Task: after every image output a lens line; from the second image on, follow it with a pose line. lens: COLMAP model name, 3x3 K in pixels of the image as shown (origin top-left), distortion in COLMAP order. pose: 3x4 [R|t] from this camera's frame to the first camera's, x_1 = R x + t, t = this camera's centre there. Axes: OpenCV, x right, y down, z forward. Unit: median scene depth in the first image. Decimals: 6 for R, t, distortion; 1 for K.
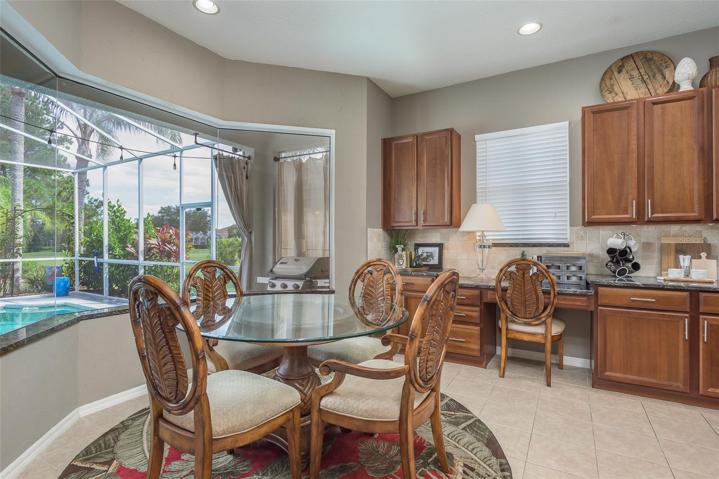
lens RADIAL K [[358.4, 0, 358.4], [0, 358.4, 243.5], [0, 0, 1]] dist [-0.003826, -0.000916]
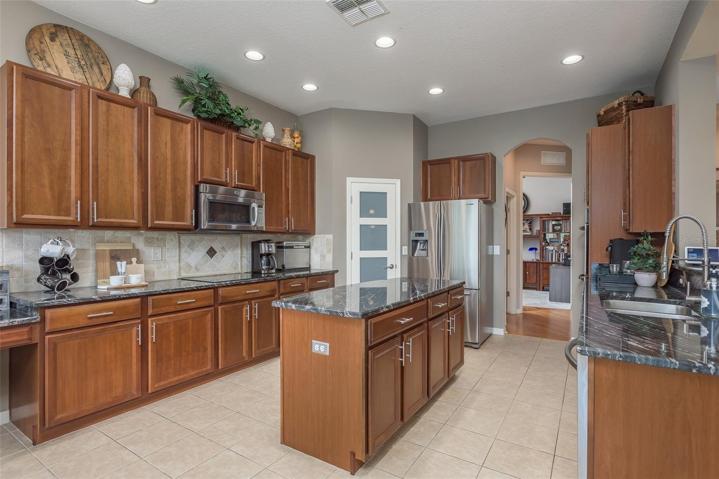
lens RADIAL K [[358.4, 0, 358.4], [0, 358.4, 243.5], [0, 0, 1]] dist [-0.003826, -0.000916]
pose [[0.028717, -0.007368, 0.999560, -0.066476], [0.004454, 0.999964, 0.007243, -0.021126], [-0.999578, 0.004244, 0.028748, 0.303630]]
